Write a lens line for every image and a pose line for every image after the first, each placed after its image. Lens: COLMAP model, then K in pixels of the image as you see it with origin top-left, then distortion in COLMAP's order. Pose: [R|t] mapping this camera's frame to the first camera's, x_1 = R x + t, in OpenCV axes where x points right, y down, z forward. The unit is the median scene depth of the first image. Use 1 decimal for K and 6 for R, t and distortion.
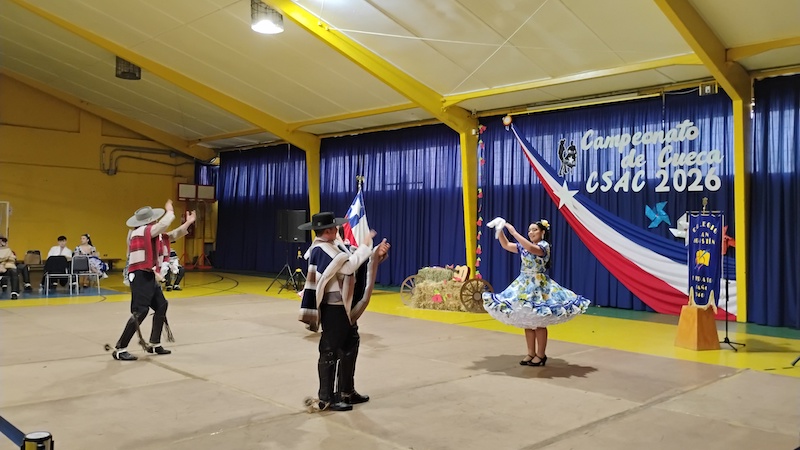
lens RADIAL K [[662.4, 0, 397.5], [0, 662.4, 220.9], [0, 0, 1]] dist [0.062955, -0.076009]
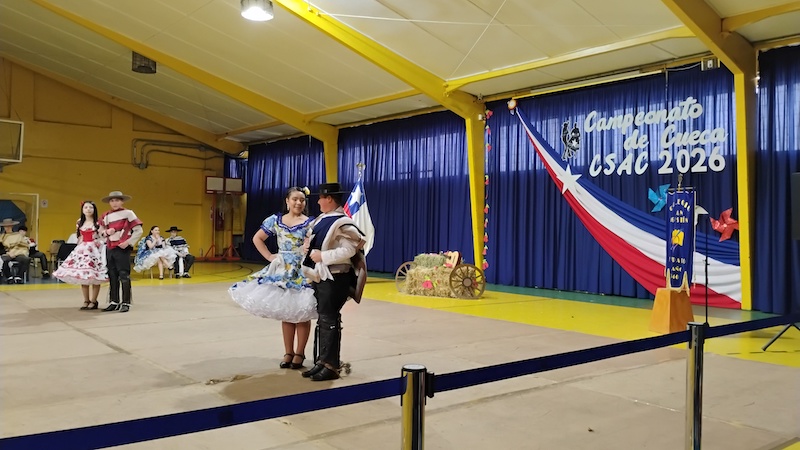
lens RADIAL K [[662.4, 0, 397.5], [0, 662.4, 220.9], [0, 0, 1]] dist [0.062955, -0.076009]
pose [[0.995515, -0.004847, -0.094479, 0.099338], [0.005151, 0.999982, 0.002970, 0.017579], [0.094463, -0.003444, 0.995522, 0.015761]]
